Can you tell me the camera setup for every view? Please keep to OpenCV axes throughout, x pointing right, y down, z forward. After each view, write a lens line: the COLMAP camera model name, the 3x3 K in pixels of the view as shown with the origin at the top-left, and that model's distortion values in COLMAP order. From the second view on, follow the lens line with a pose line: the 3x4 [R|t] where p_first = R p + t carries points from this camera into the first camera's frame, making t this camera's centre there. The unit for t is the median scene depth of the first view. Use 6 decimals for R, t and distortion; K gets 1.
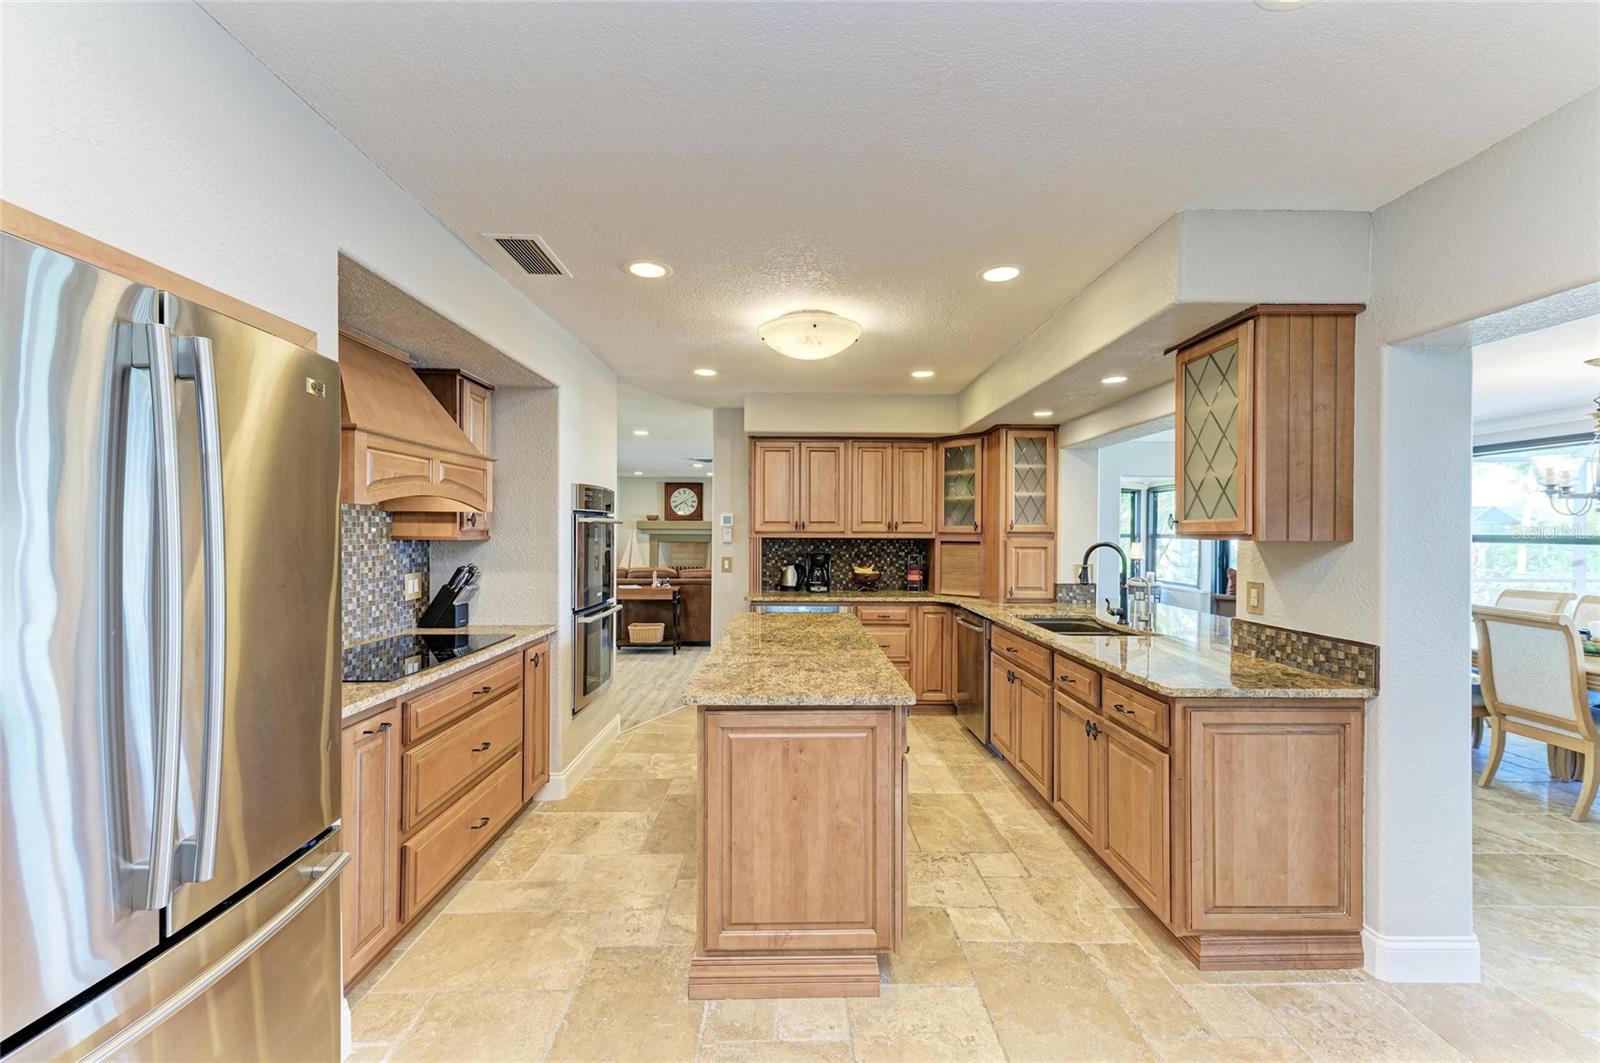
lens RADIAL K [[634.2, 0, 802.1], [0, 634.2, 534.0], [0, 0, 1]] dist [0.010915, -0.001302]
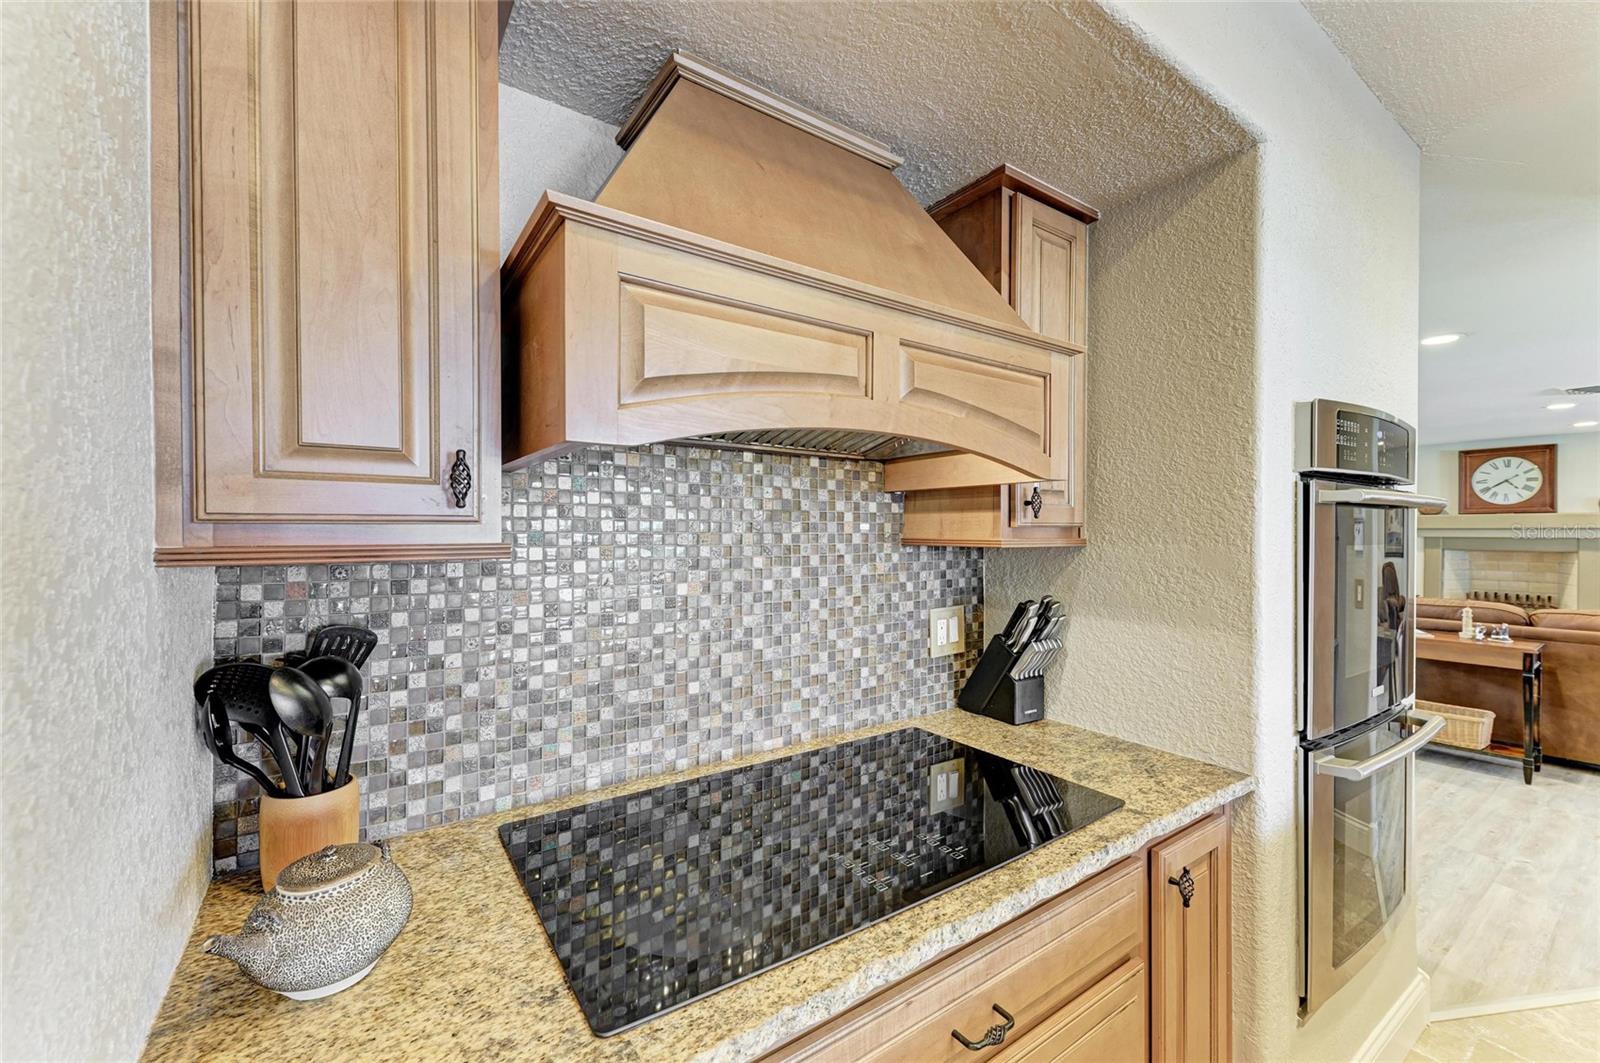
lens RADIAL K [[634.2, 0, 803.2], [0, 634.2, 536.6], [0, 0, 1]] dist [0.010915, -0.001302]
pose [[0.556243, 0.000671, -0.831020, -0.239261], [-0.001205, 0.999999, 0.000001, 0.001779], [0.831019, 0.001000, 0.556243, 0.619869]]
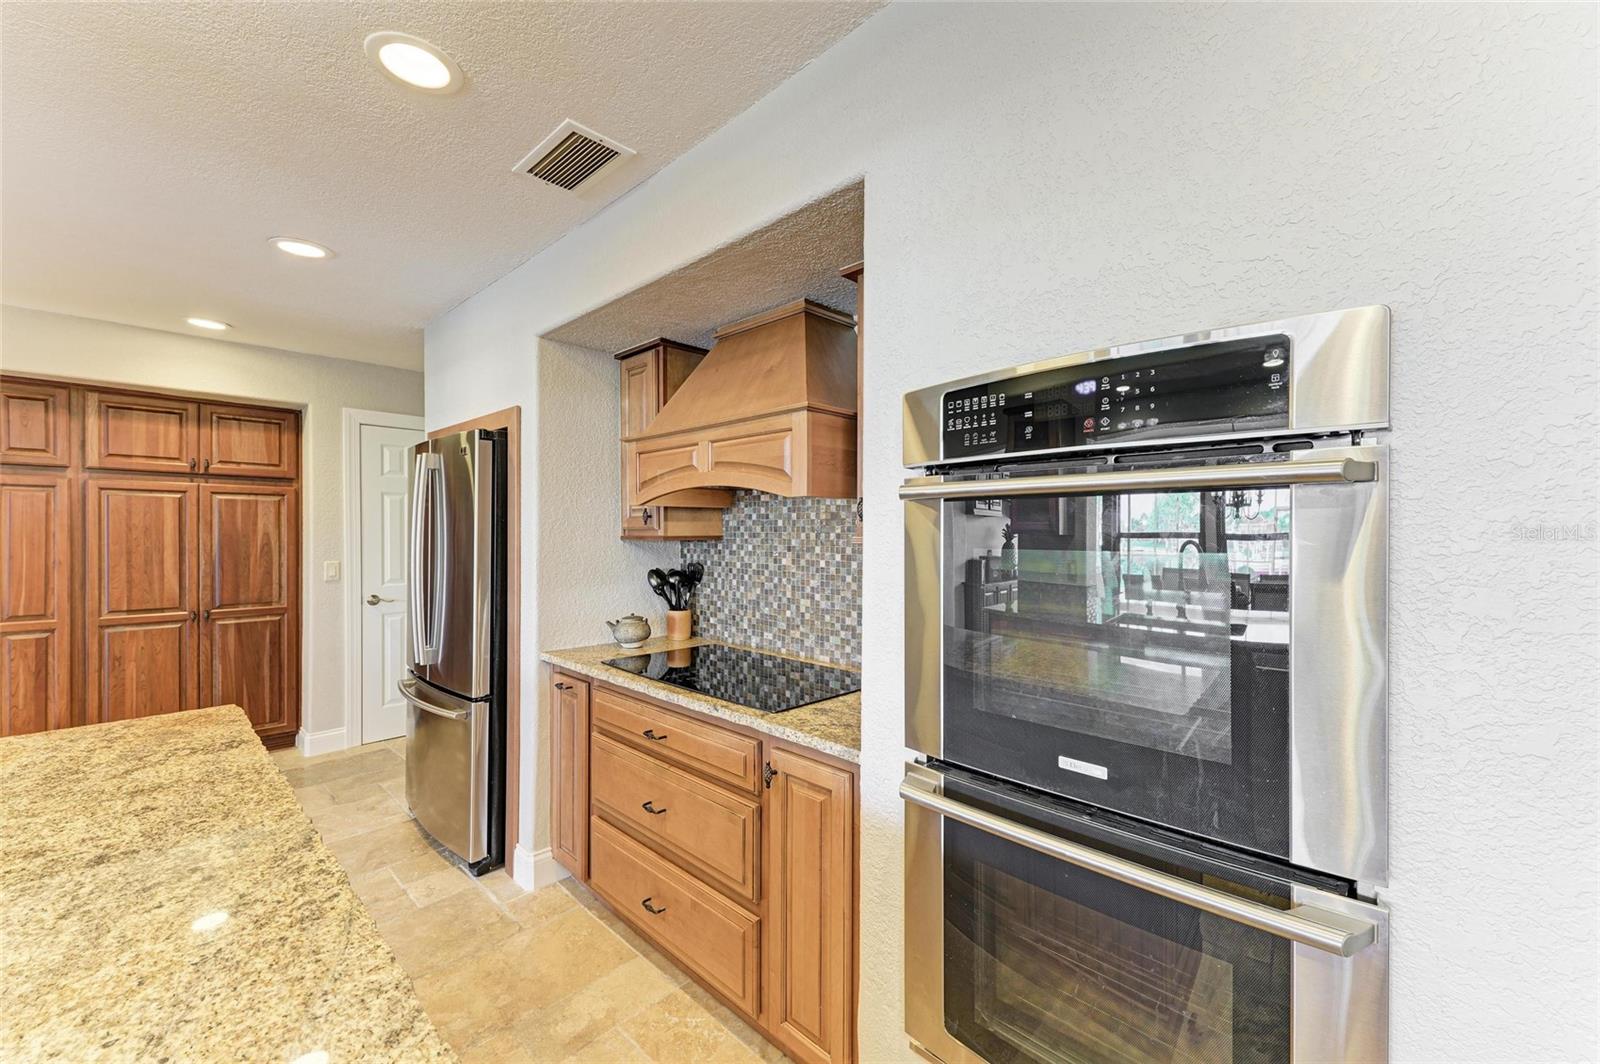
lens RADIAL K [[634.2, 0, 804.7], [0, 634.2, 534.7], [0, 0, 1]] dist [0.010915, -0.001302]
pose [[-0.702740, -0.000670, -0.711446, -0.069229], [-0.007414, 0.999952, 0.006382, -0.003189], [0.711408, 0.009759, -0.702711, 1.380035]]
